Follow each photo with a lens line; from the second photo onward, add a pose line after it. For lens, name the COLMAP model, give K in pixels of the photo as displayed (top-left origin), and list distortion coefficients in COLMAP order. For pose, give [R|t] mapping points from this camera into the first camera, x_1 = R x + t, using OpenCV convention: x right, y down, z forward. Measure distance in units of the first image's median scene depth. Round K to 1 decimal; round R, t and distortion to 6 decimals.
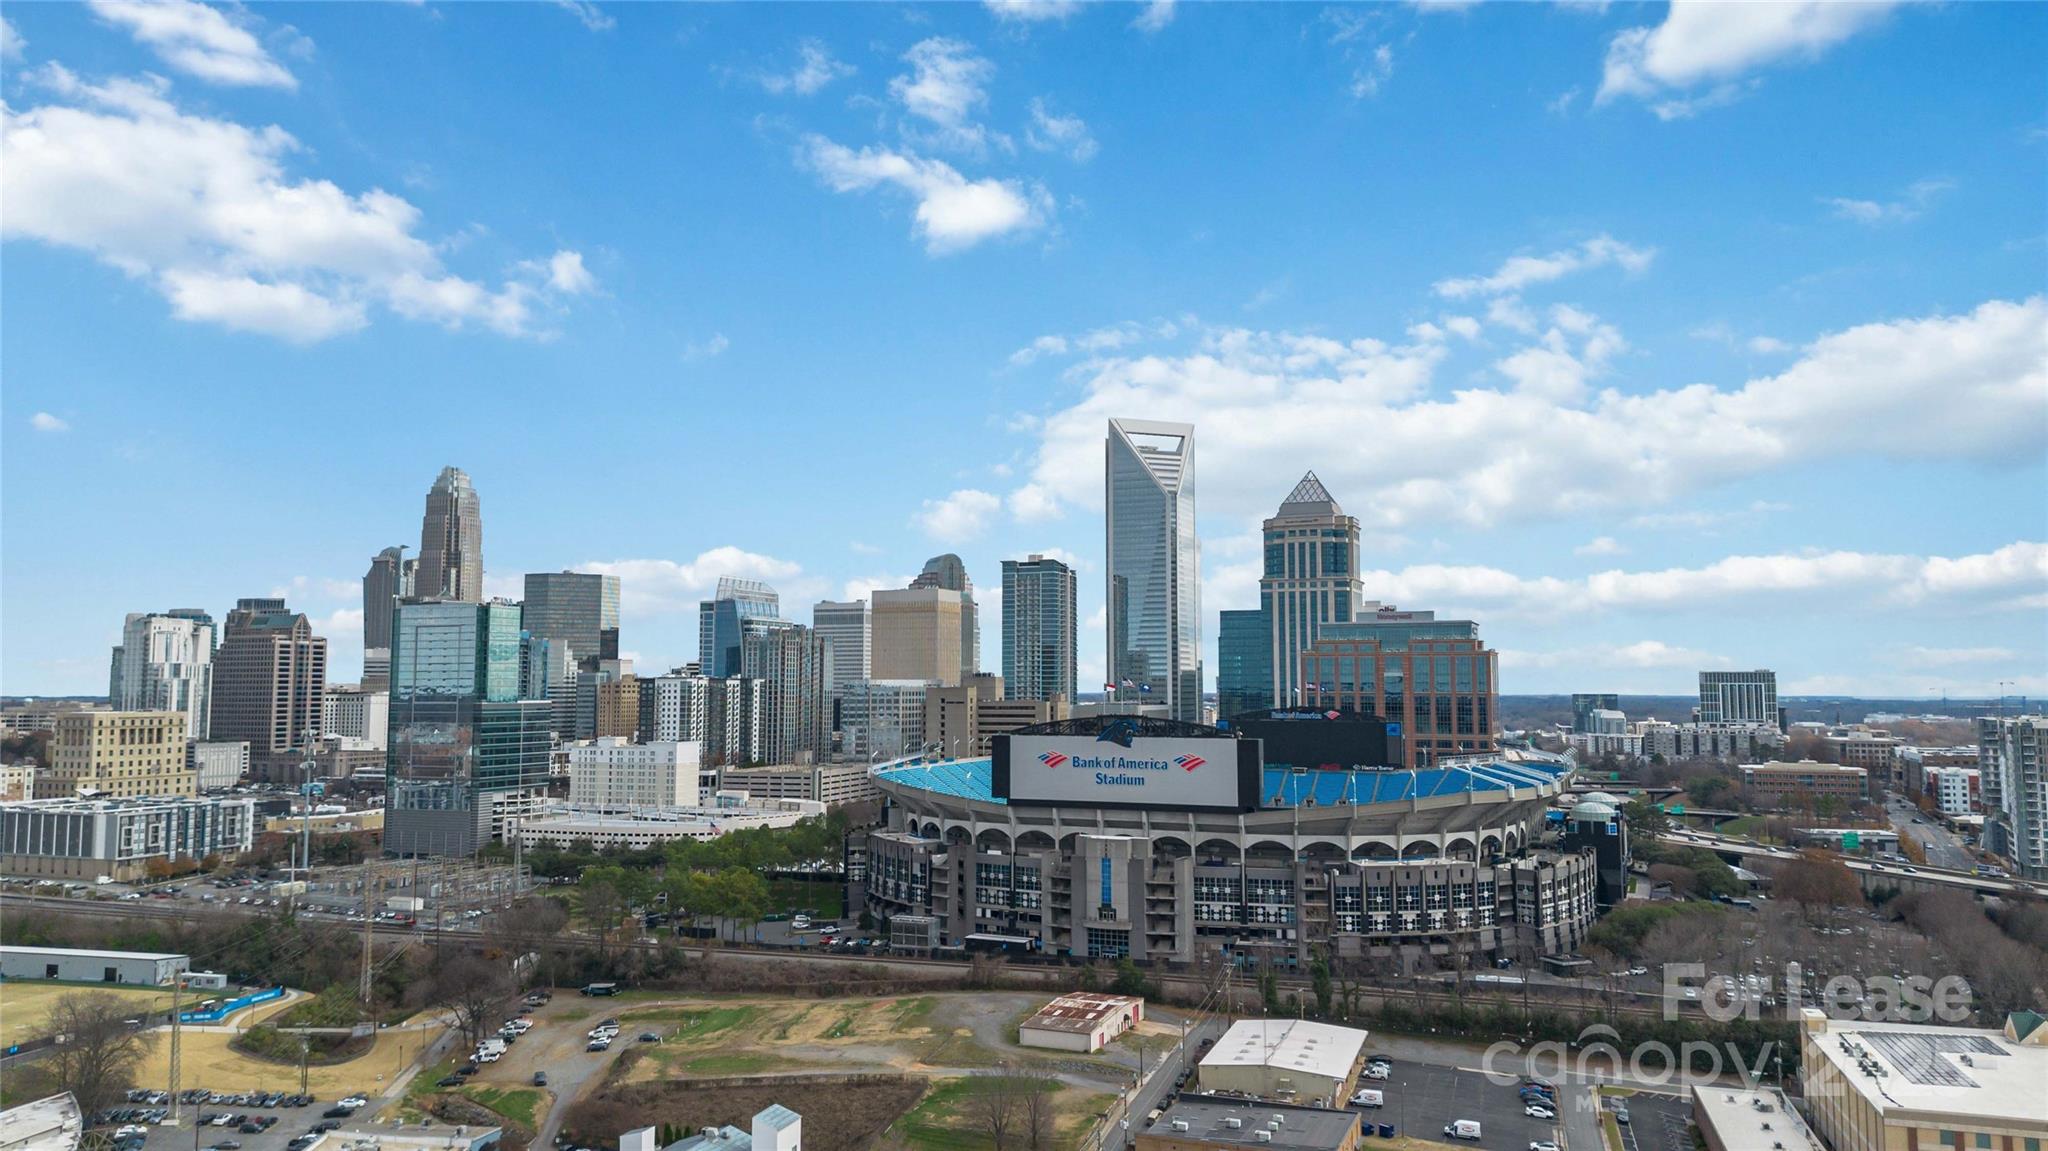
lens RADIAL K [[1441.6, 0, 1034.5], [0, 1441.6, 563.6], [0, 0, 1]] dist [0.081723, -0.084923]
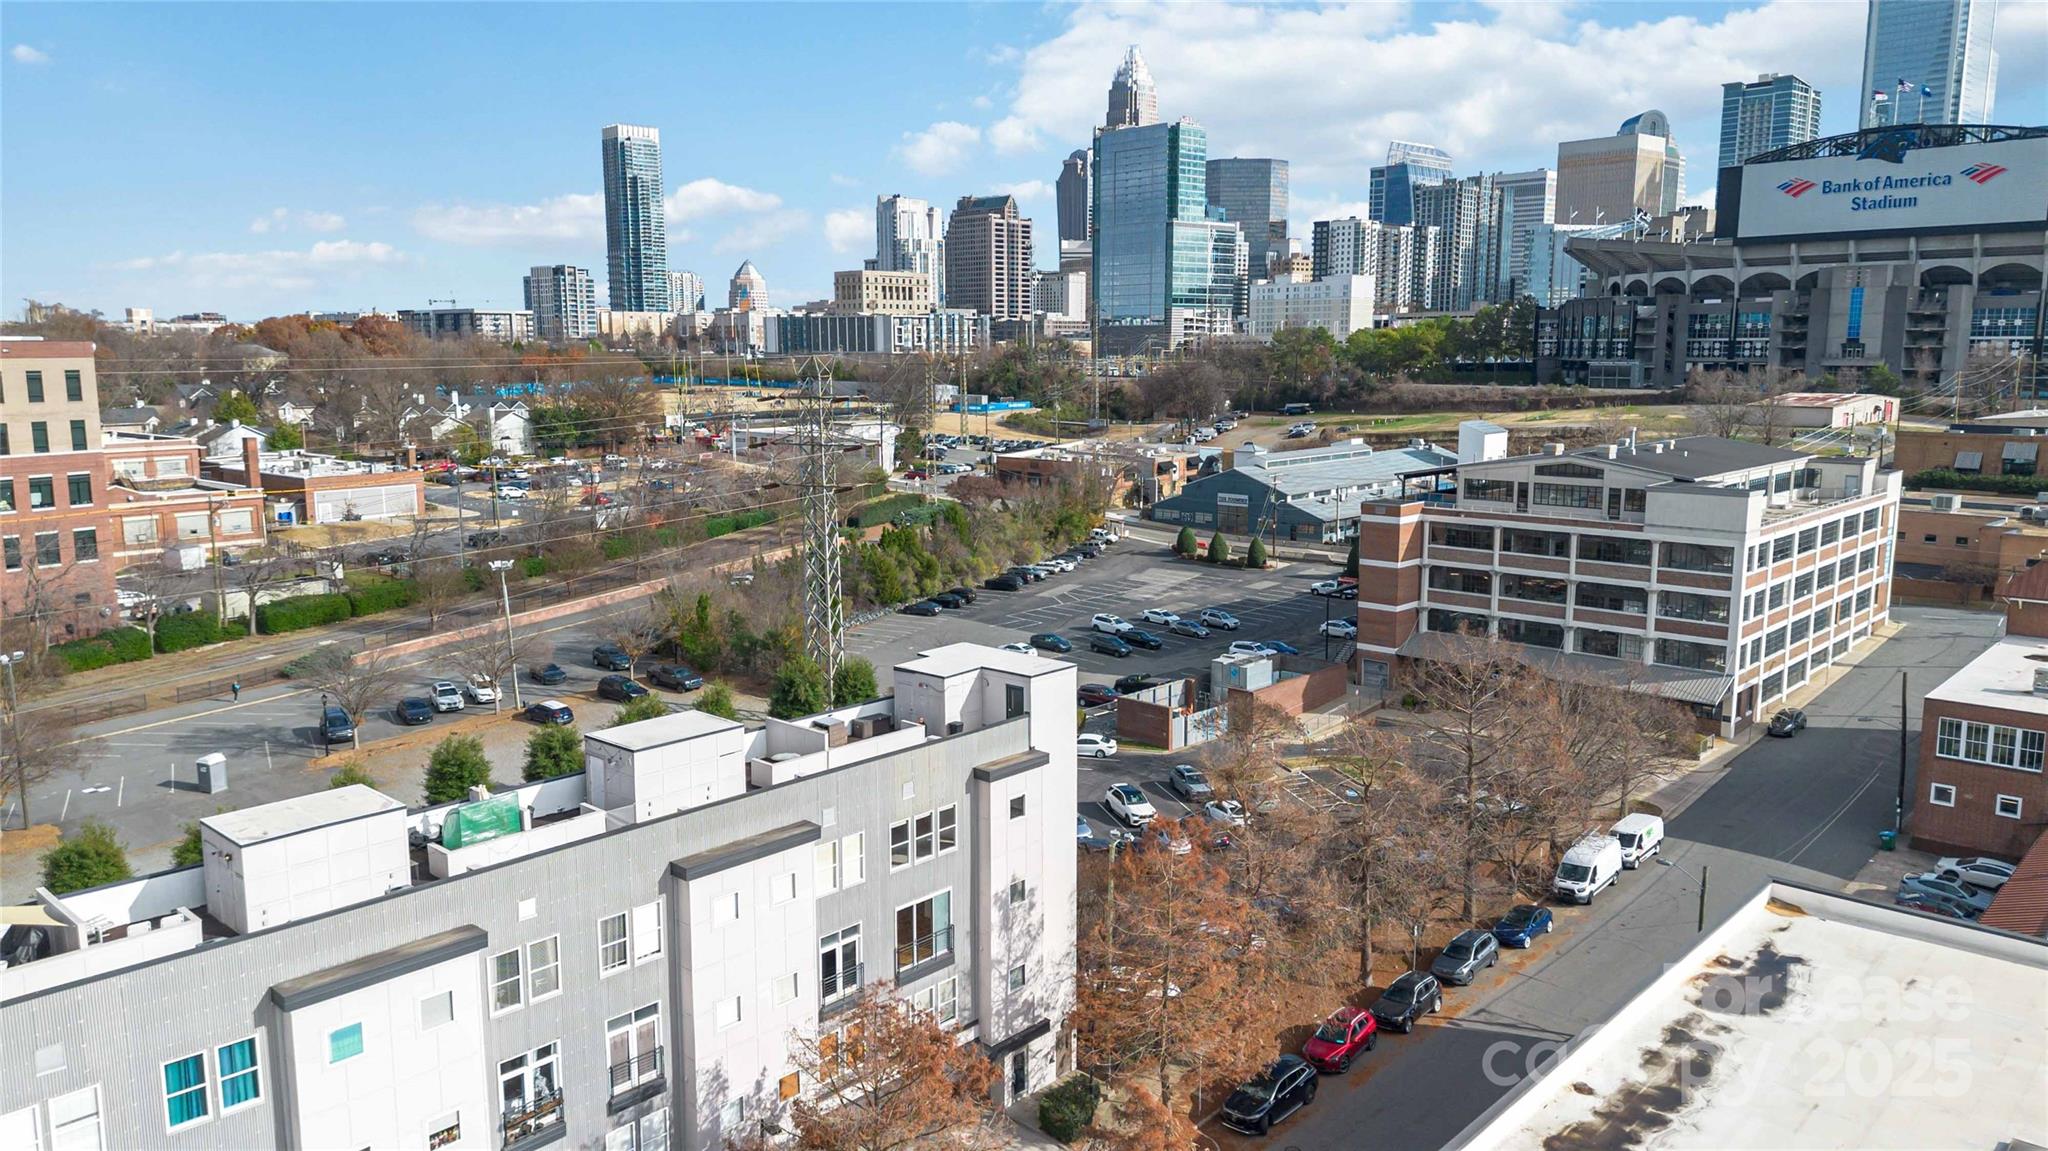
lens RADIAL K [[1441.6, 0, 1033.7], [0, 1441.6, 574.0], [0, 0, 1]] dist [0.081723, -0.084923]
pose [[0.904269, 0.067552, -0.421586, -0.013963], [0.037267, 0.971149, 0.235545, 0.130444], [0.425334, -0.228707, 0.875662, -0.031880]]
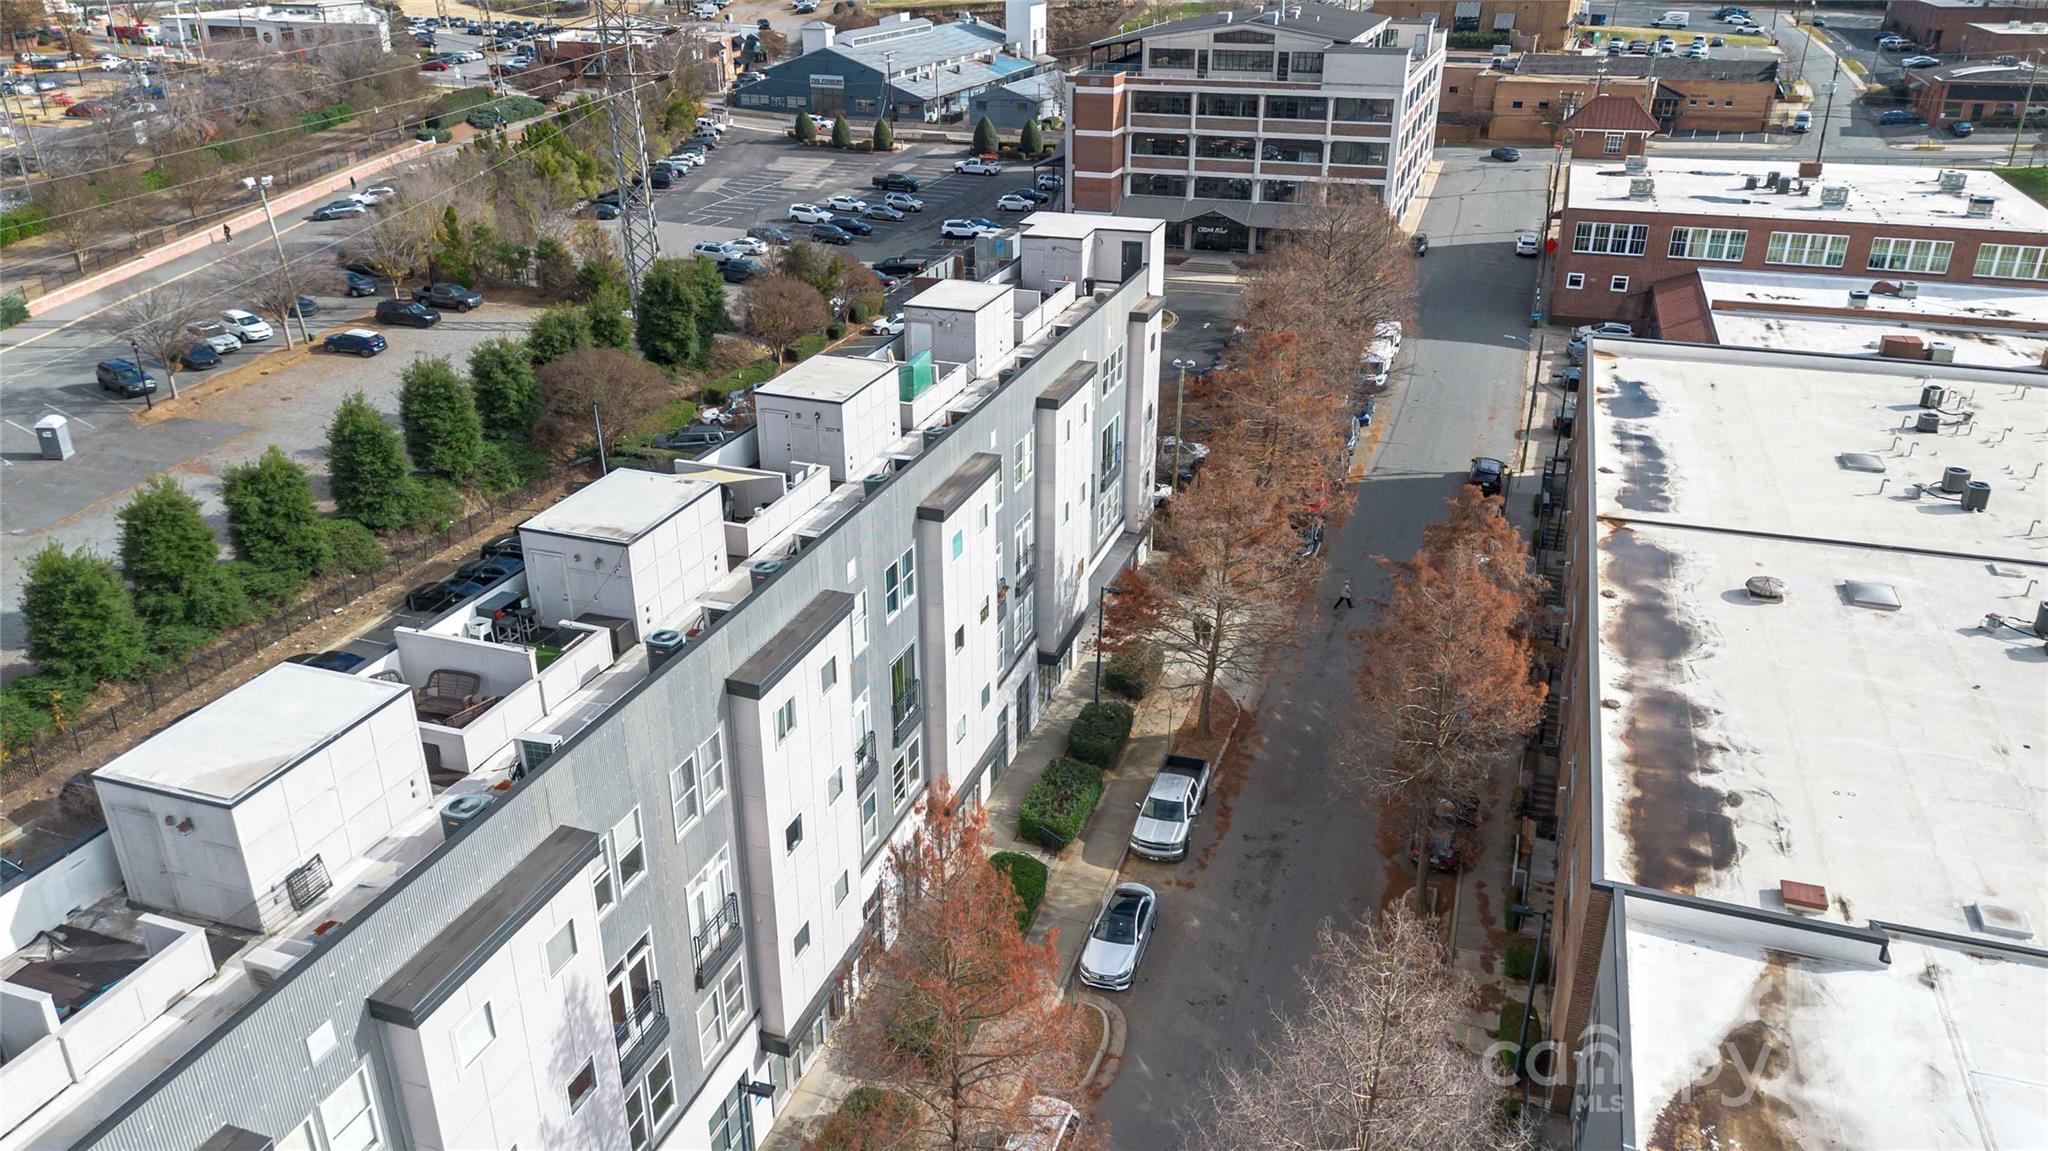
lens RADIAL K [[1441.6, 0, 1033.7], [0, 1441.6, 572.3], [0, 0, 1]] dist [0.081723, -0.084923]
pose [[0.999658, 0.012856, -0.022774, -0.081150], [0.000099, 0.868971, 0.494863, 0.124656], [0.026151, -0.494696, 0.868672, -0.076144]]
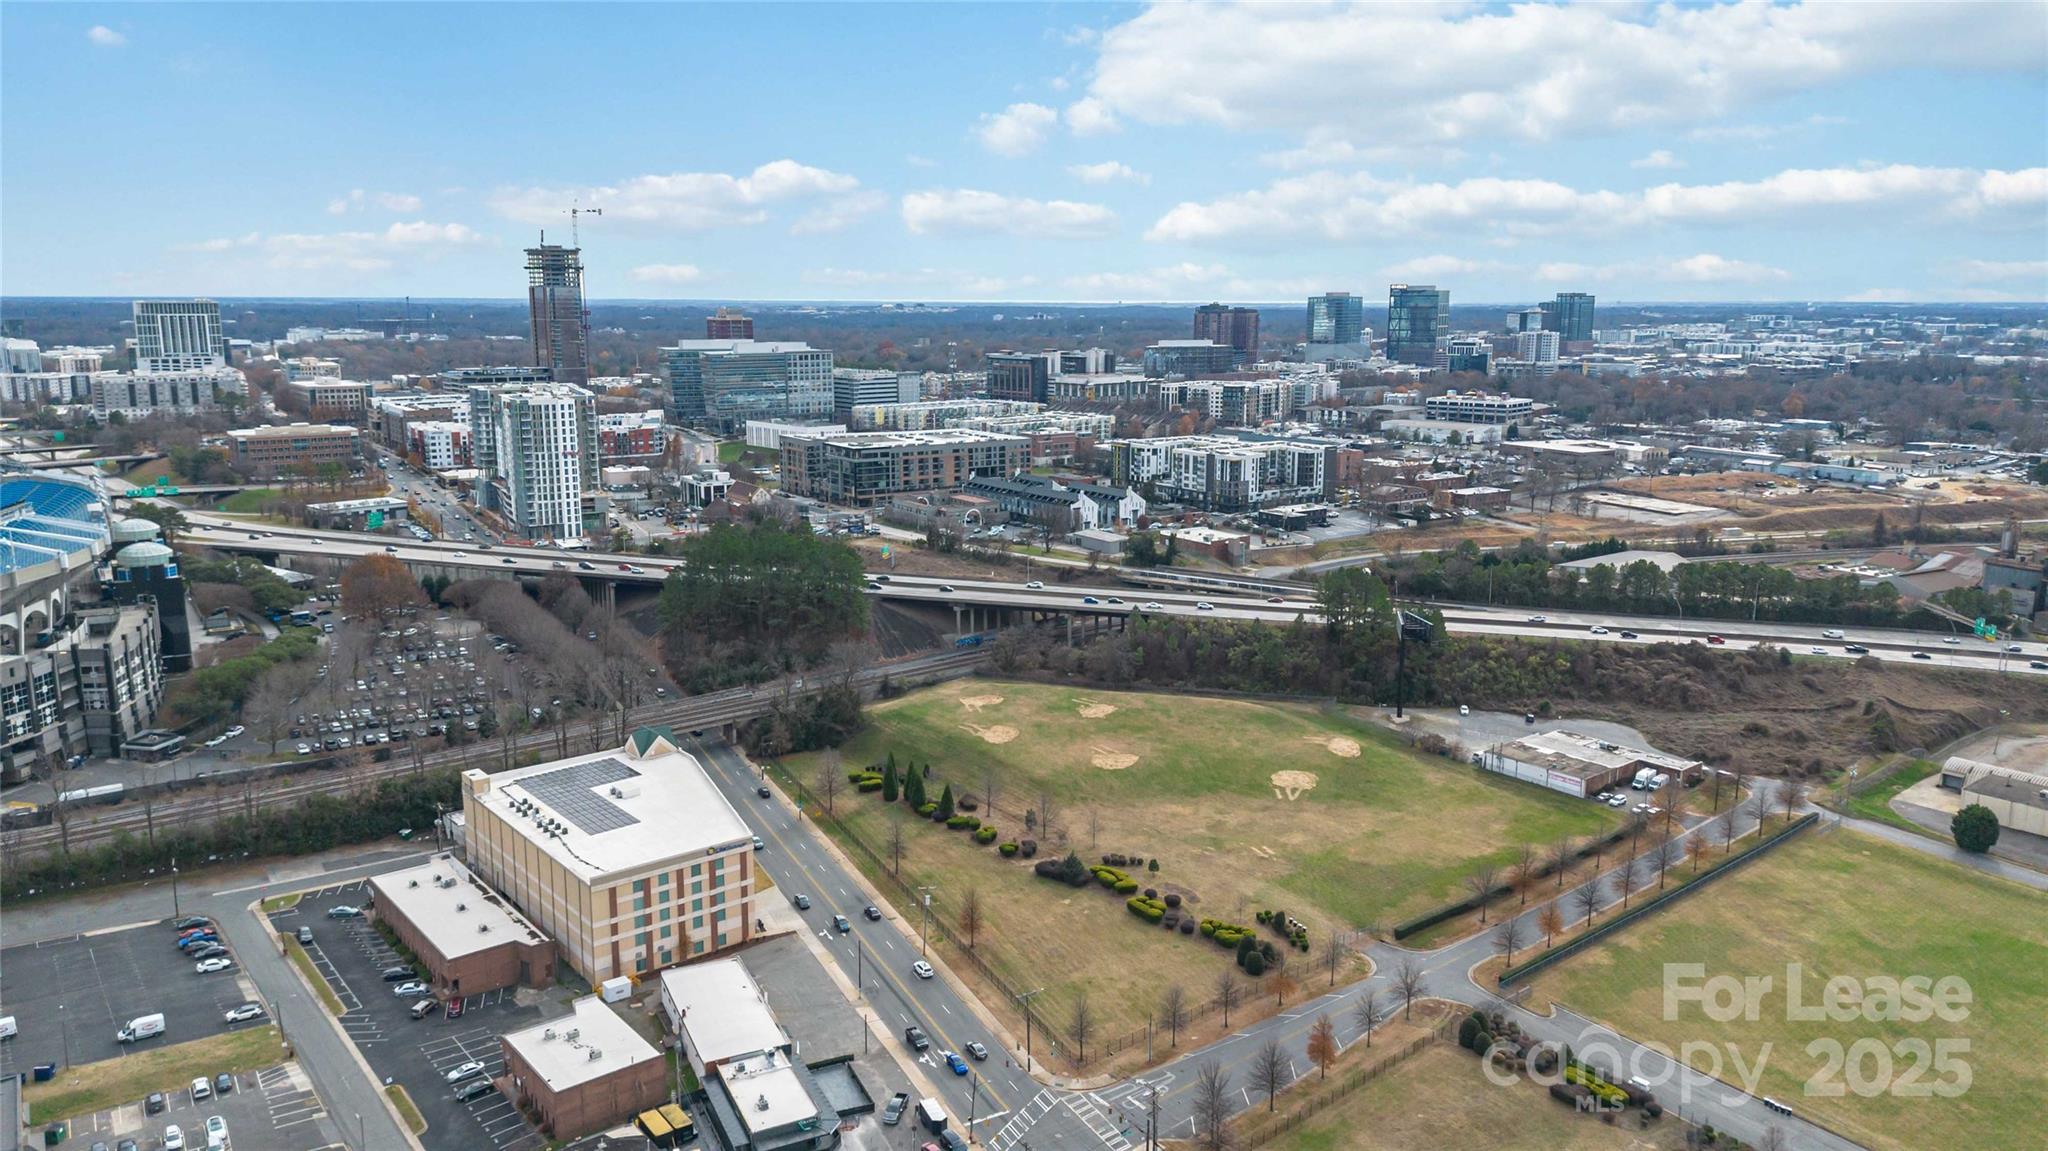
lens RADIAL K [[1441.6, 0, 1024.0], [0, 1441.6, 572.7], [0, 0, 1]] dist [0.081723, -0.084923]
pose [[0.551865, -0.158214, 0.818788, -0.050030], [-0.073023, 0.968899, 0.236438, -0.067035], [-0.830730, -0.190272, 0.523148, 0.102549]]
